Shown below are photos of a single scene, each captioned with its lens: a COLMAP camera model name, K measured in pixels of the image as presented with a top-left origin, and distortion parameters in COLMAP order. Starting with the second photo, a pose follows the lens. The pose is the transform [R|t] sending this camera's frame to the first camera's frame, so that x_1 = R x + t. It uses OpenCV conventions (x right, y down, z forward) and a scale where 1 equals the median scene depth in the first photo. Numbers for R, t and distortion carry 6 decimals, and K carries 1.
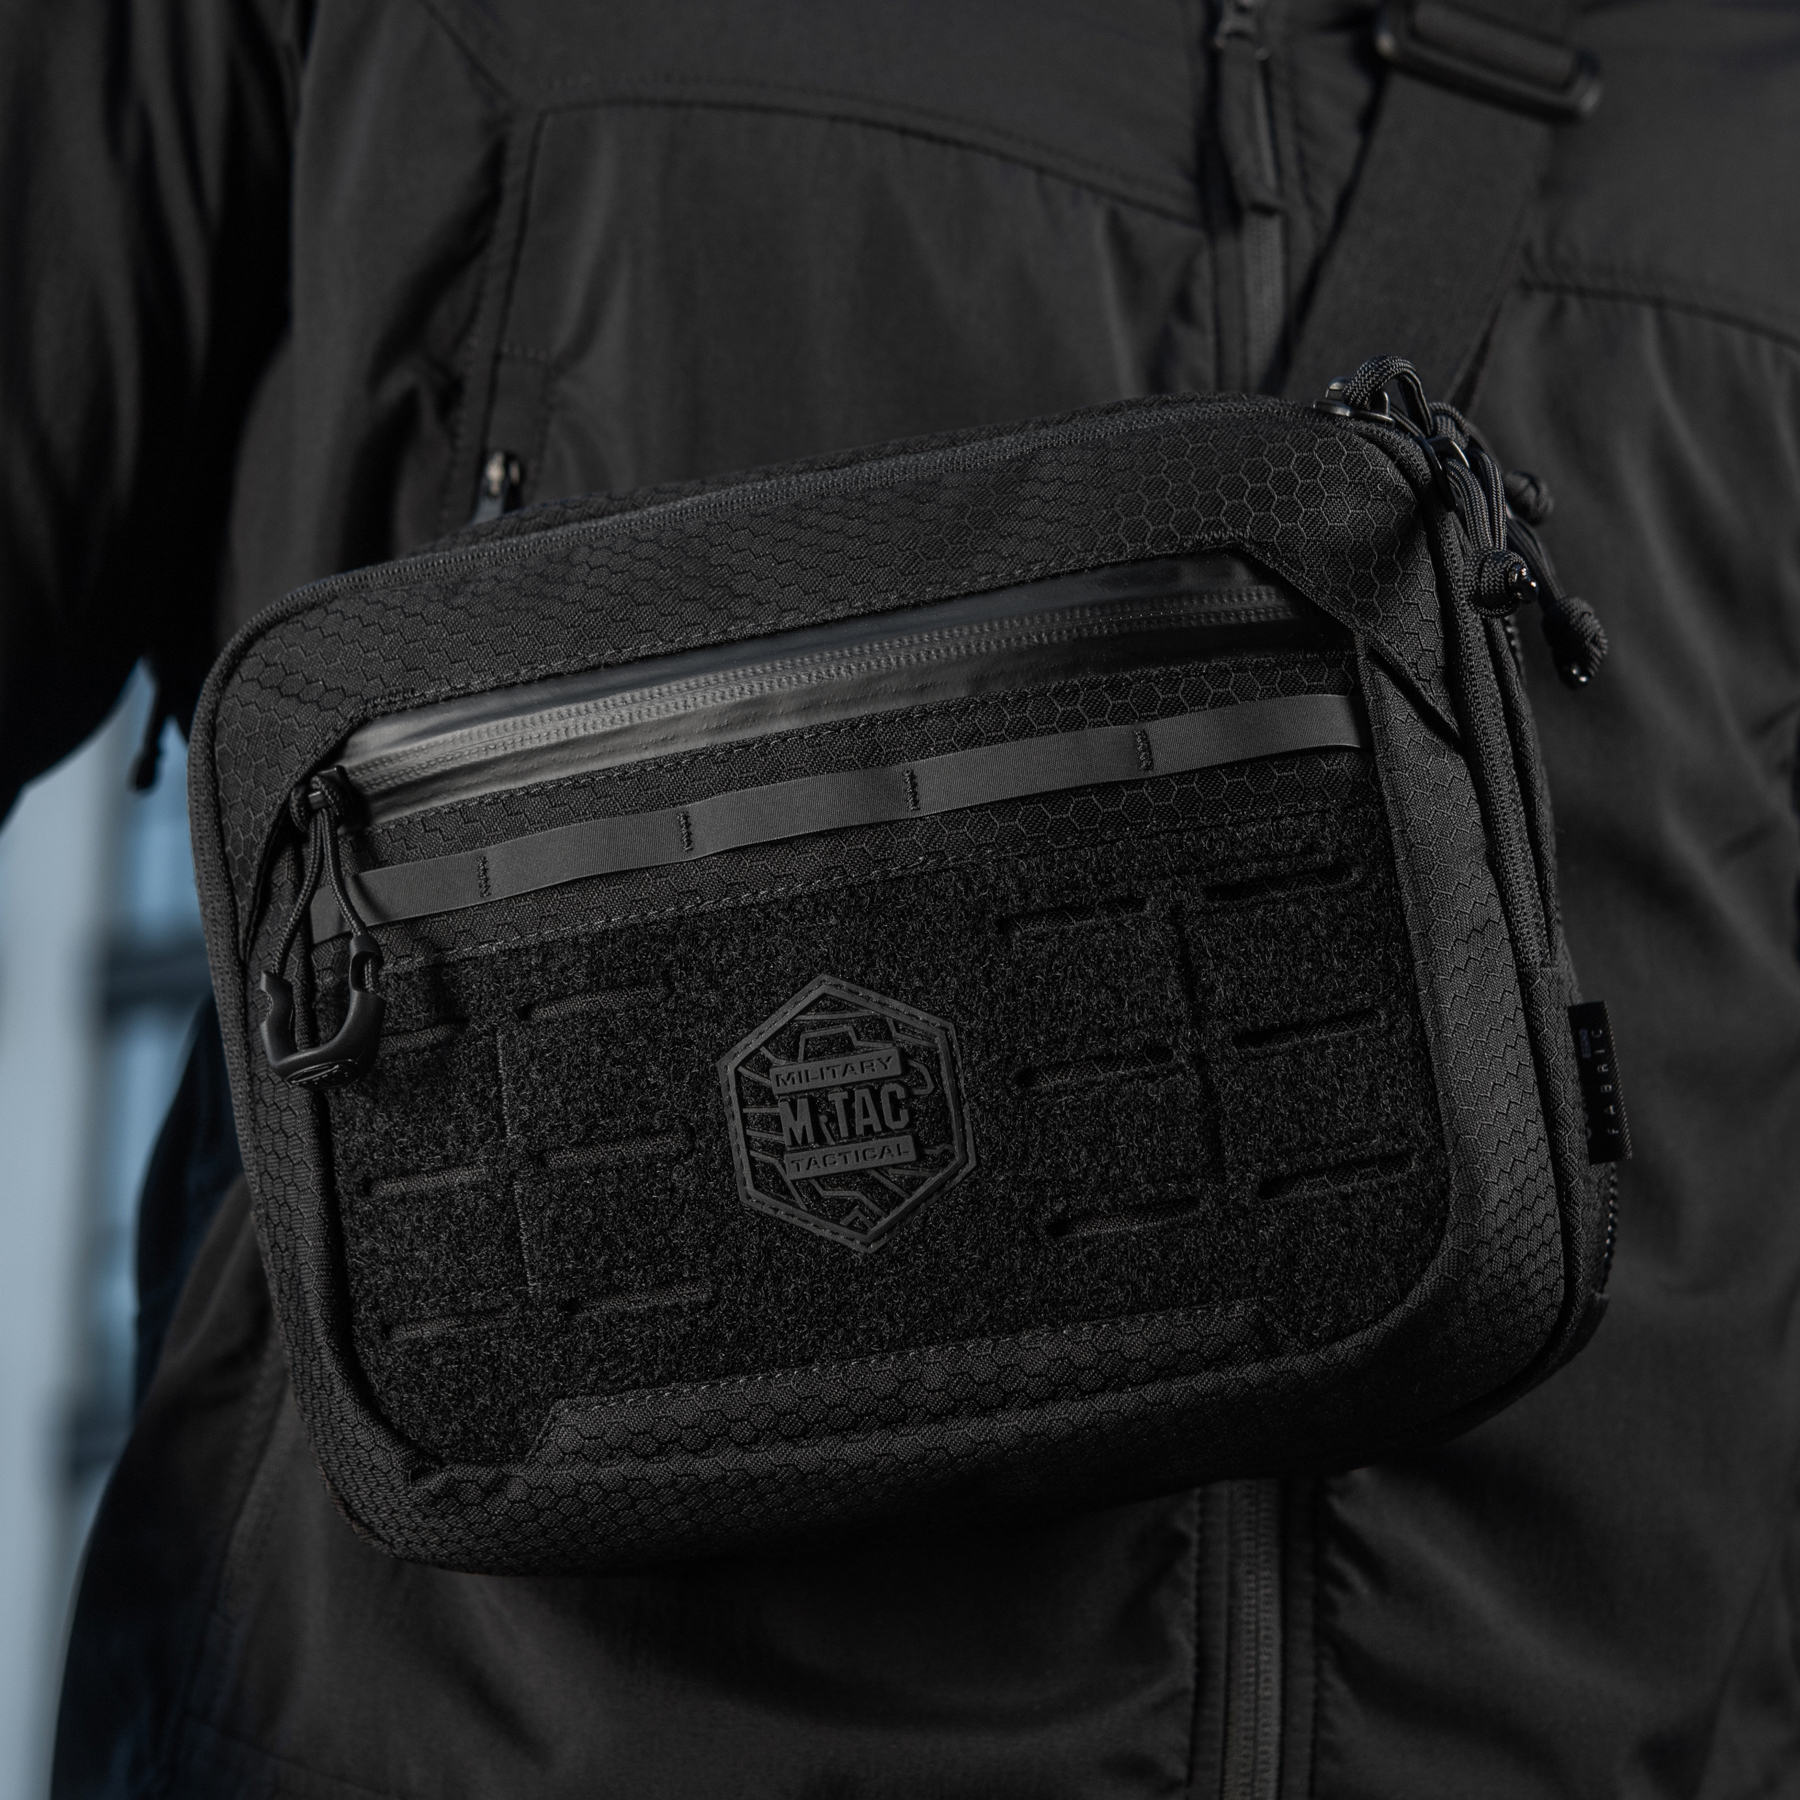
lens RADIAL K [[4835.9, 0, 901.0], [0, 4835.9, 1085.3], [0, 0, 1]] dist [0.060595, -0.356152]
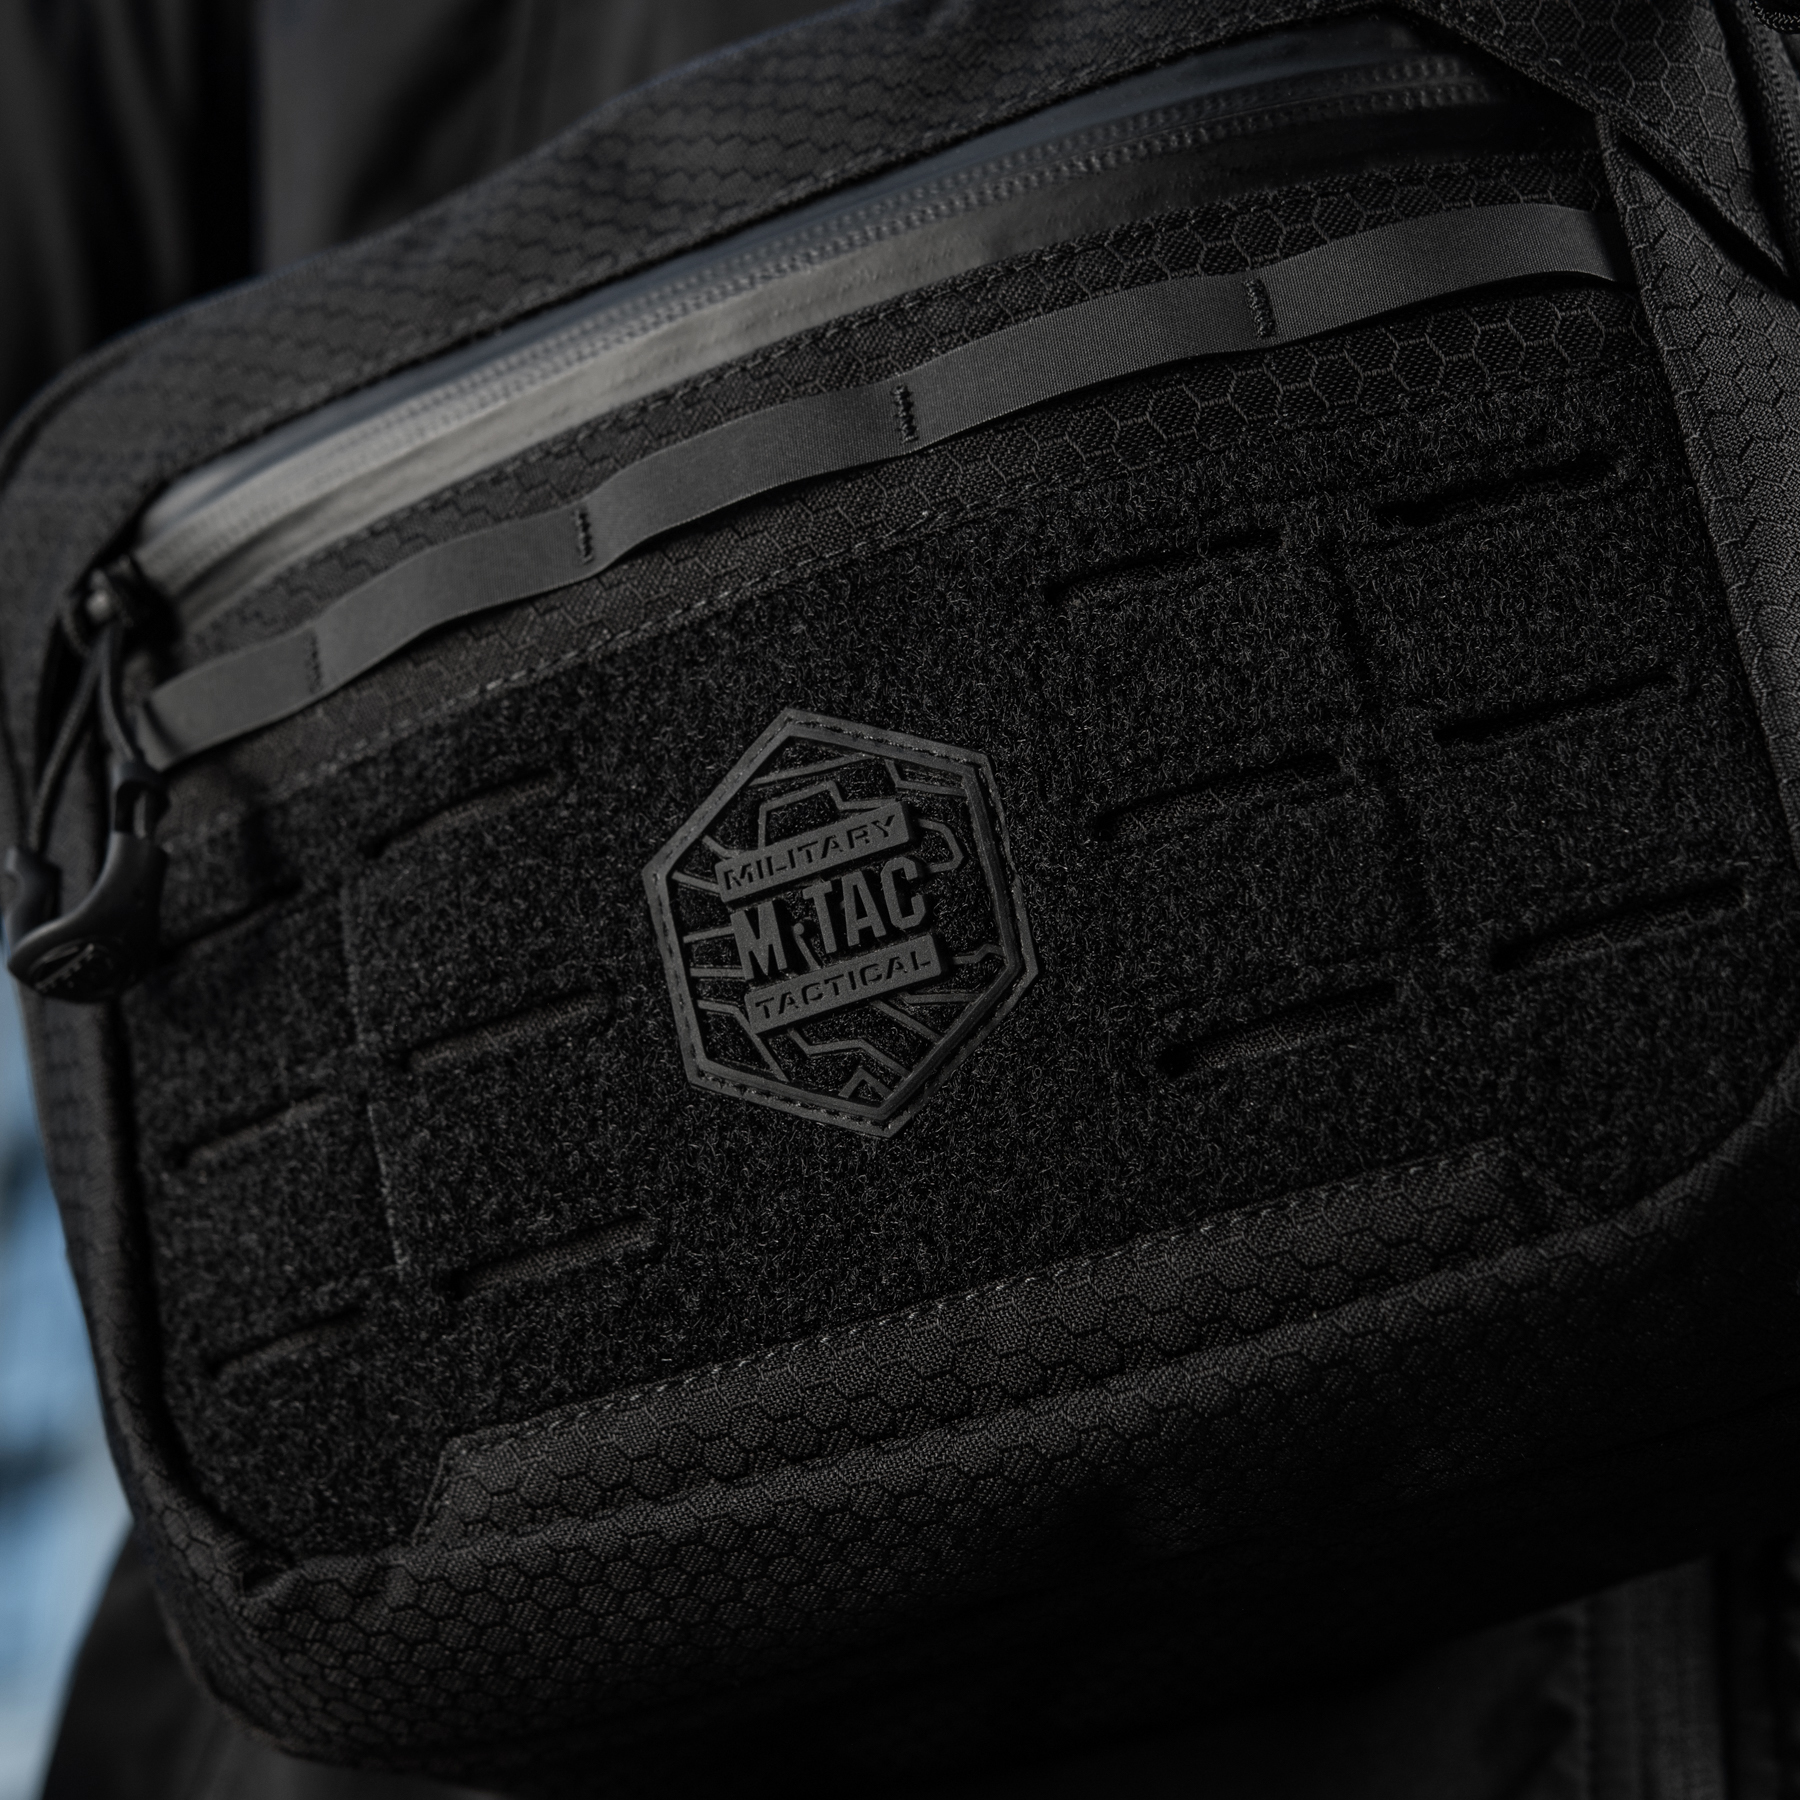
lens RADIAL K [[4835.9, 0, 901.0], [0, 4835.9, 1085.3], [0, 0, 1]] dist [0.060595, -0.356152]
pose [[0.981472, -0.089798, -0.169258, 0.101185], [0.058708, 0.981827, -0.180469, 0.140396], [0.182388, 0.167189, 0.968908, 0.393045]]
